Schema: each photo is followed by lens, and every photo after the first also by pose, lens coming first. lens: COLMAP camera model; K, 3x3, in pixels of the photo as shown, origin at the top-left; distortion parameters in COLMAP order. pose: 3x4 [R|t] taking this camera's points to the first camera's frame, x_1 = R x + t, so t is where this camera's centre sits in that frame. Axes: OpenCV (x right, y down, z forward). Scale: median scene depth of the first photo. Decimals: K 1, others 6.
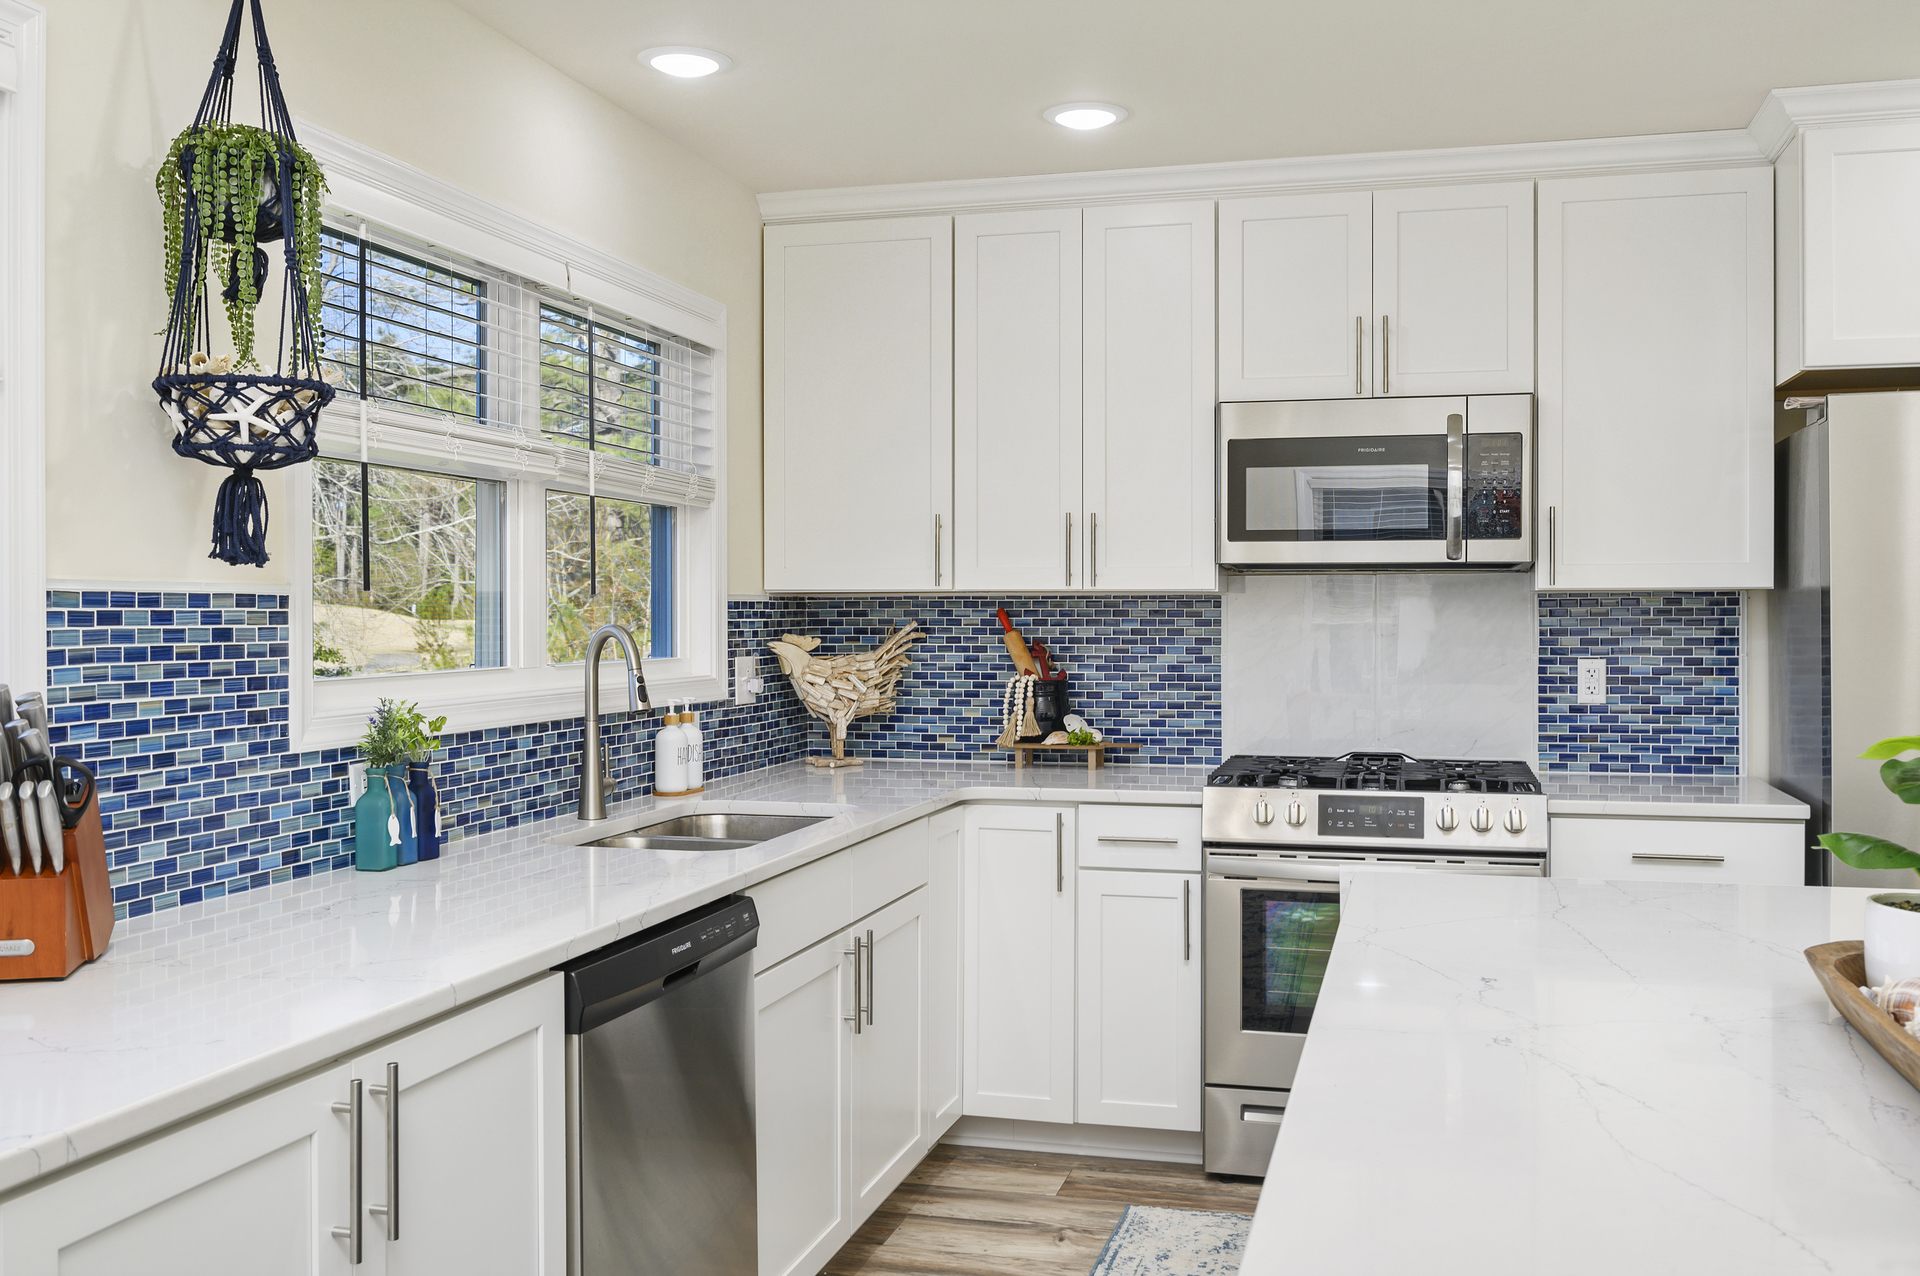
lens RADIAL K [[1713.5, 0, 963.7], [0, 1713.5, 617.6], [0, 0, 1]] dist [-0.003929, -0.002371]
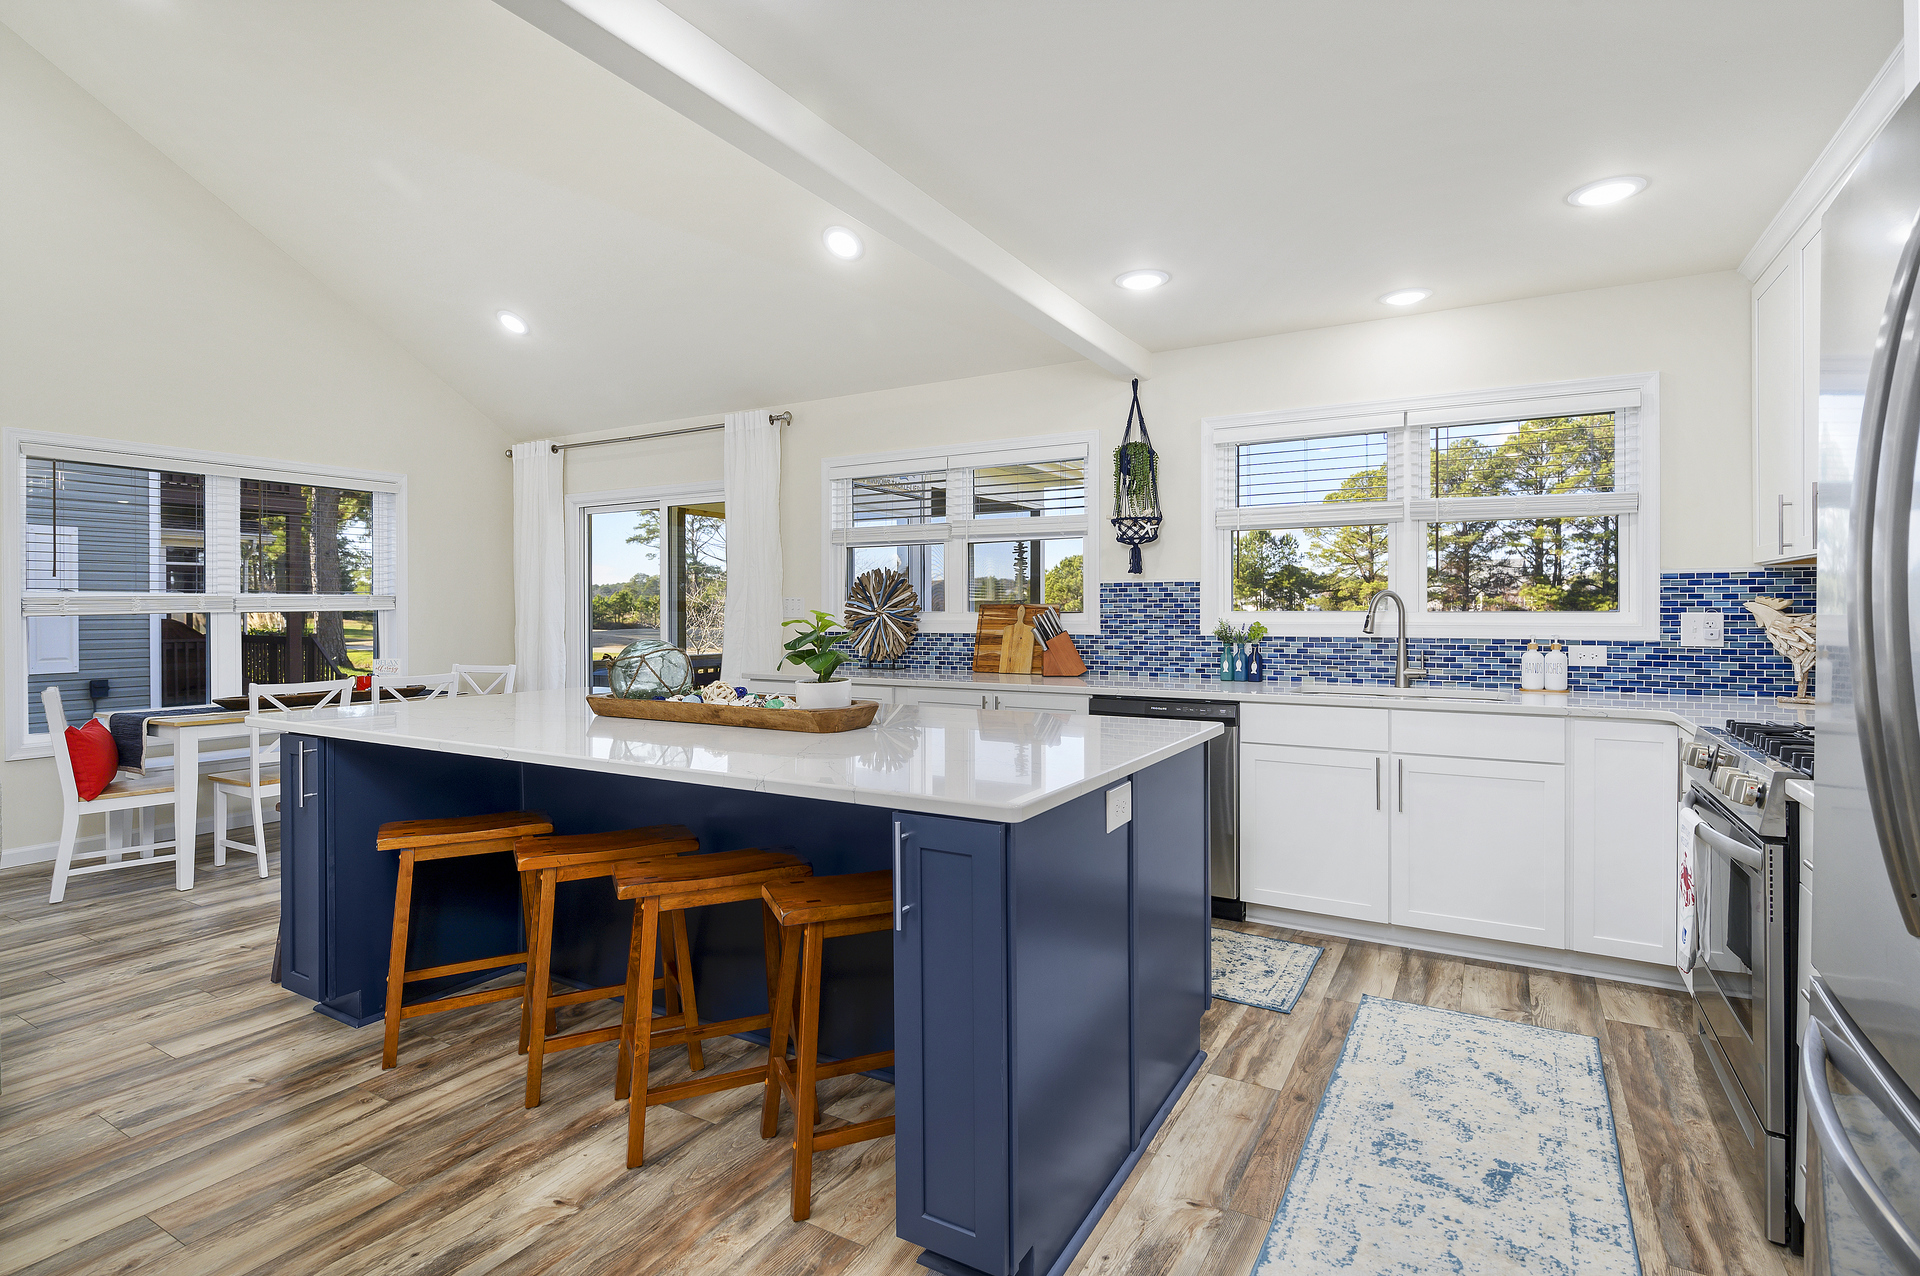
lens RADIAL K [[948.0, 0, 962.9], [0, 948.0, 606.5], [0, 0, 1]] dist [-0.000136, -0.000139]
pose [[-0.266292, 0.001978, -0.963890, 1.337761], [0.001580, 0.999997, 0.001615, 0.027105], [0.963891, -0.001093, -0.266295, 1.082492]]
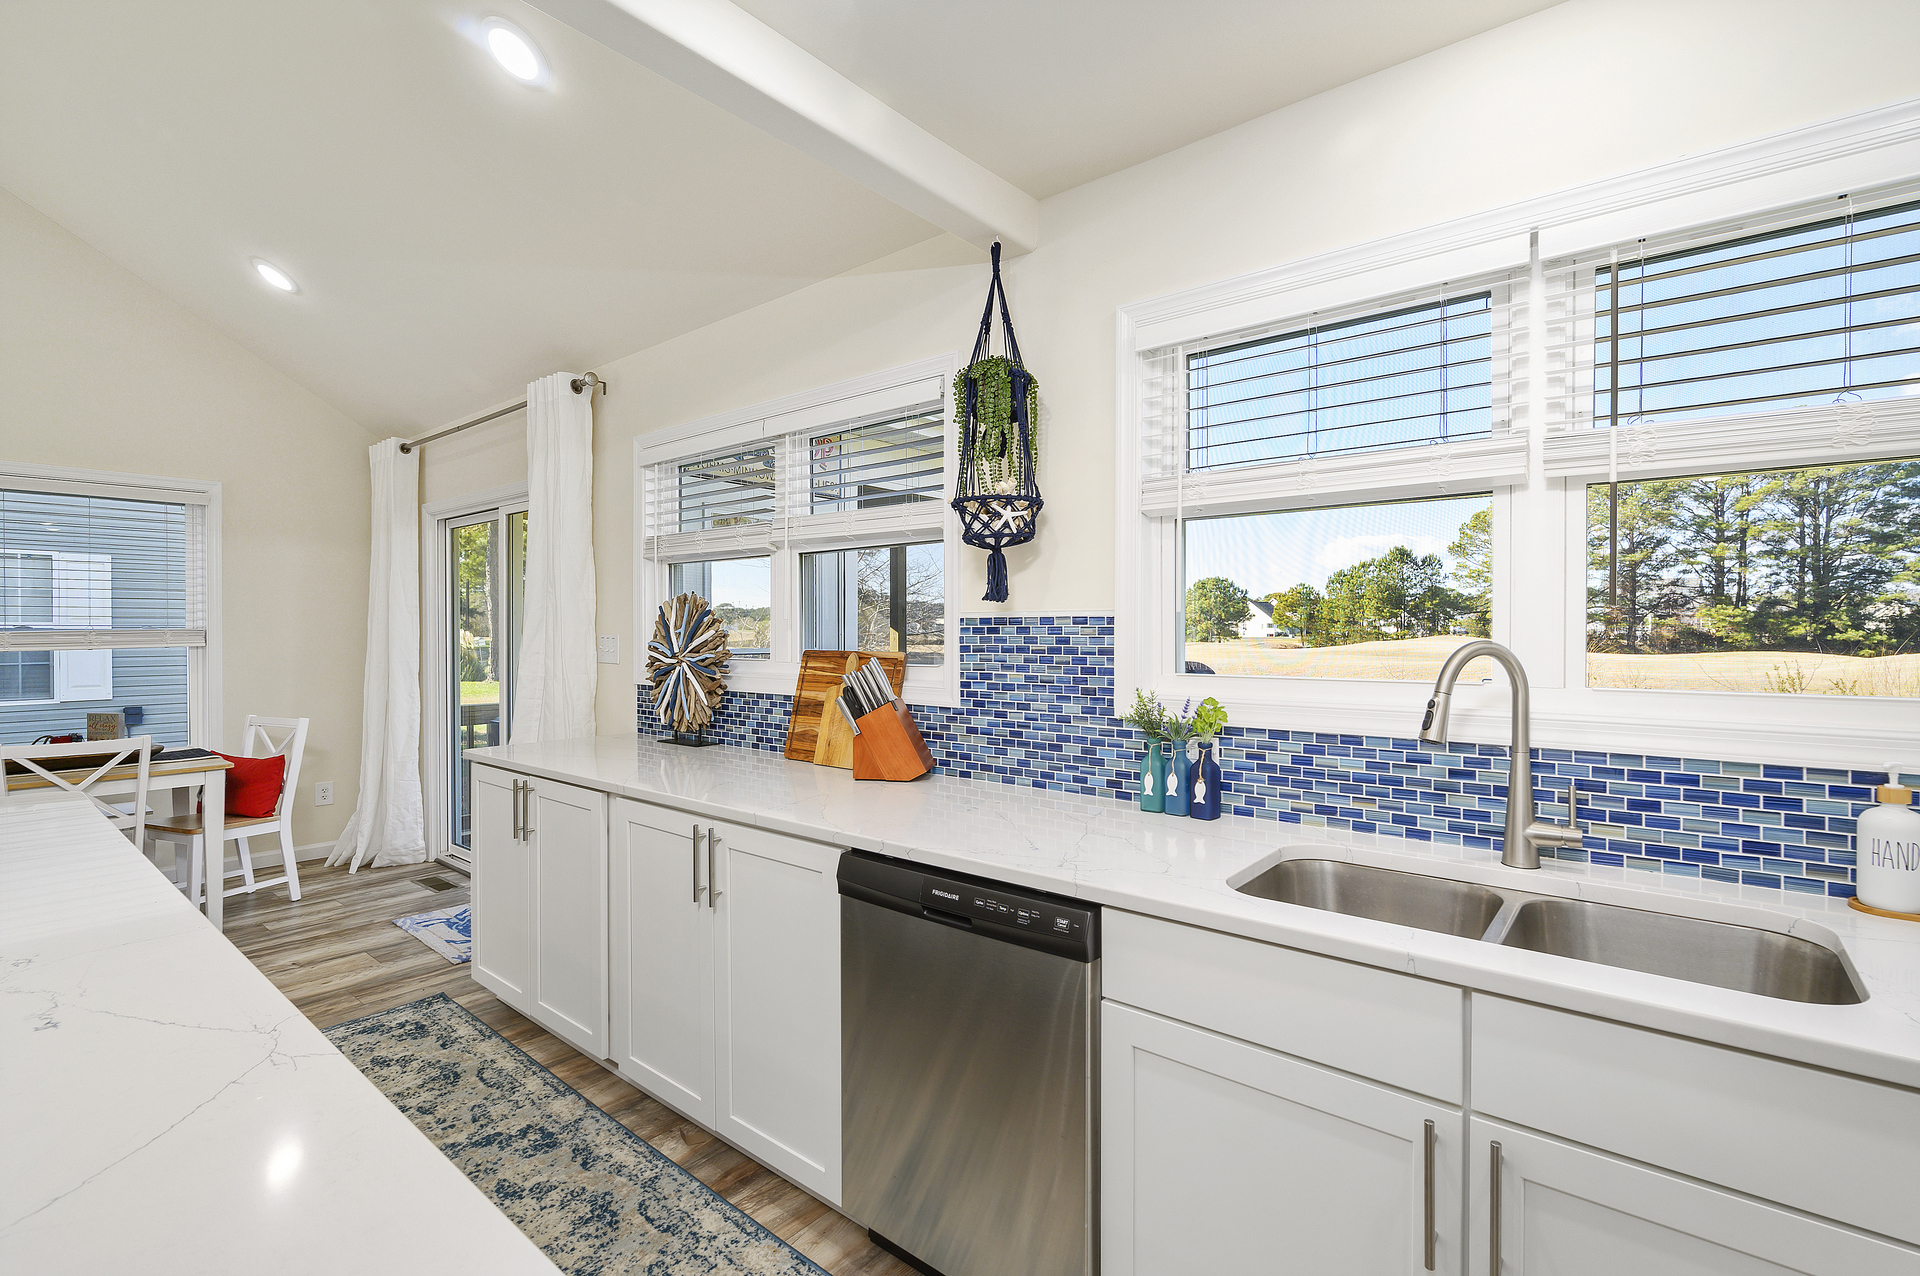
lens RADIAL K [[885.9, 0, 956.0], [0, 885.9, 631.2], [0, 0, 1]] dist [-0.000427, 0.000535]
pose [[-0.419717, 0.005635, -0.907638, 0.417123], [0.000771, 0.999983, 0.005852, -0.004795], [0.907655, 0.001756, -0.419714, 1.256513]]
